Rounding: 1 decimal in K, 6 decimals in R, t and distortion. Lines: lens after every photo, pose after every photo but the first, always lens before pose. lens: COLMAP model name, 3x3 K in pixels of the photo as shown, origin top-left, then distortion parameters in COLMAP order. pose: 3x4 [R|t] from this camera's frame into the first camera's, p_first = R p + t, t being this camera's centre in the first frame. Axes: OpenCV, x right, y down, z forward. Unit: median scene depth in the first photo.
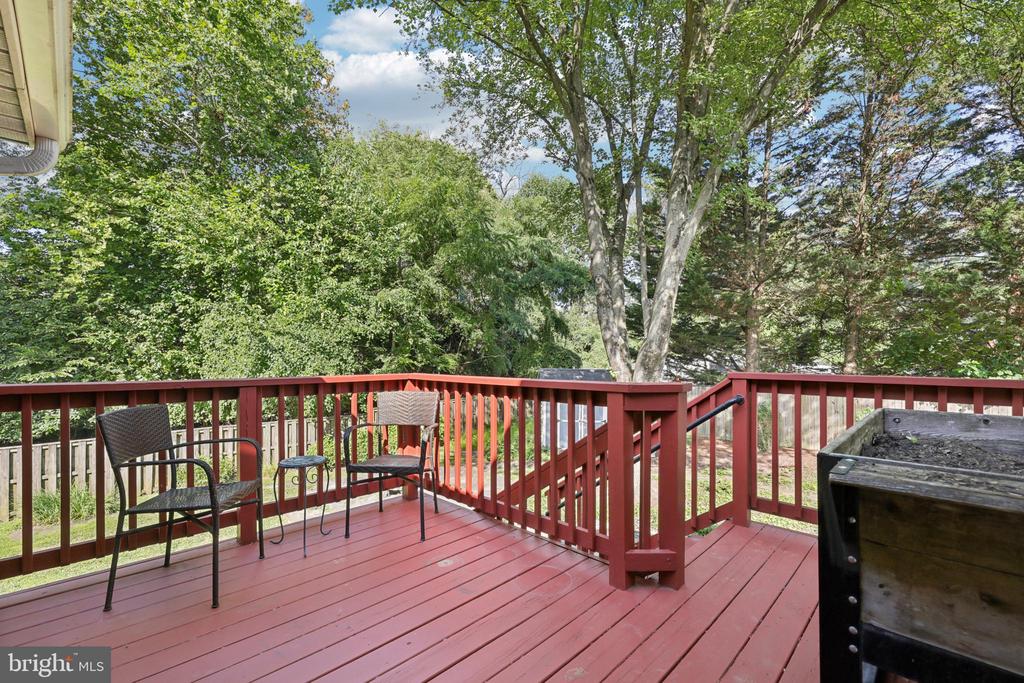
lens RADIAL K [[447.3, 0, 512.8], [0, 447.3, 355.3], [0, 0, 1]] dist [-0.001017, -0.000635]
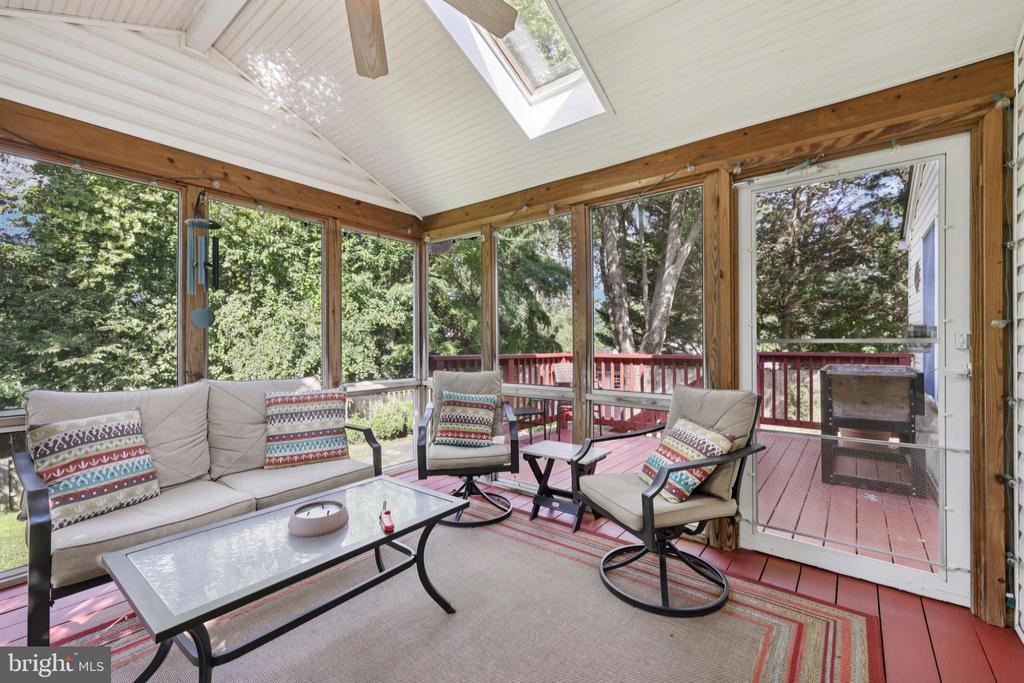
lens RADIAL K [[447.3, 0, 506.9], [0, 447.3, 342.0], [0, 0, 1]] dist [-0.001096, -0.000064]
pose [[0.993809, 0.002109, 0.111078, -0.150313], [-0.001782, 0.999994, -0.003045, 0.000736], [-0.111084, 0.002828, 0.993807, -0.154511]]
